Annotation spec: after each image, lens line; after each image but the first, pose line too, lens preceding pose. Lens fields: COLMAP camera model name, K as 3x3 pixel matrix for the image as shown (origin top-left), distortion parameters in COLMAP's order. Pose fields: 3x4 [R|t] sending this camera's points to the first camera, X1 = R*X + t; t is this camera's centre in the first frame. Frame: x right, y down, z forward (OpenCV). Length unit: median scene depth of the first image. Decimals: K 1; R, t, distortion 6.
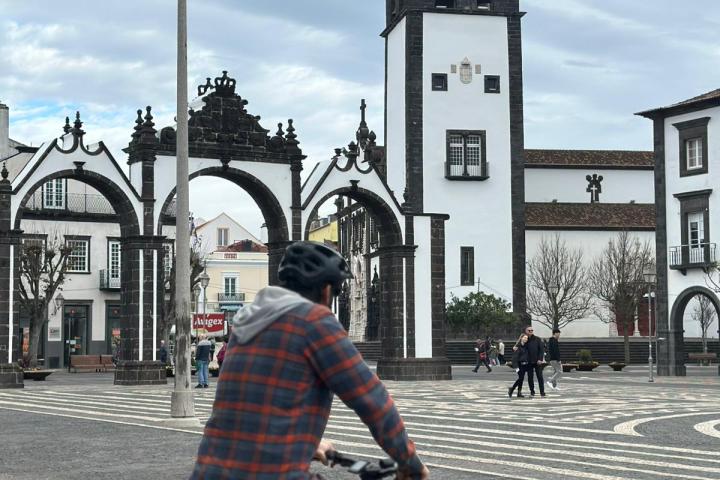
lens RADIAL K [[1396.8, 0, 360.3], [0, 1396.8, 241.2], [0, 0, 1]] dist [0.135243, 0.000000]
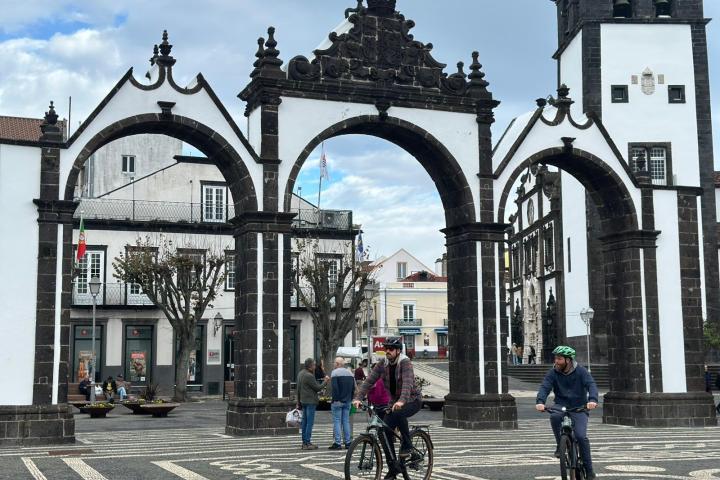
lens RADIAL K [[1081.7, 0, 360.8], [0, 1081.7, 240.5], [0, 0, 1]] dist [0.126625, 0.000000]
pose [[0.990176, -0.017616, -0.138711, -0.031750], [0.012108, 0.999108, -0.040449, 0.028231], [0.139300, 0.038372, 0.989506, 0.439158]]
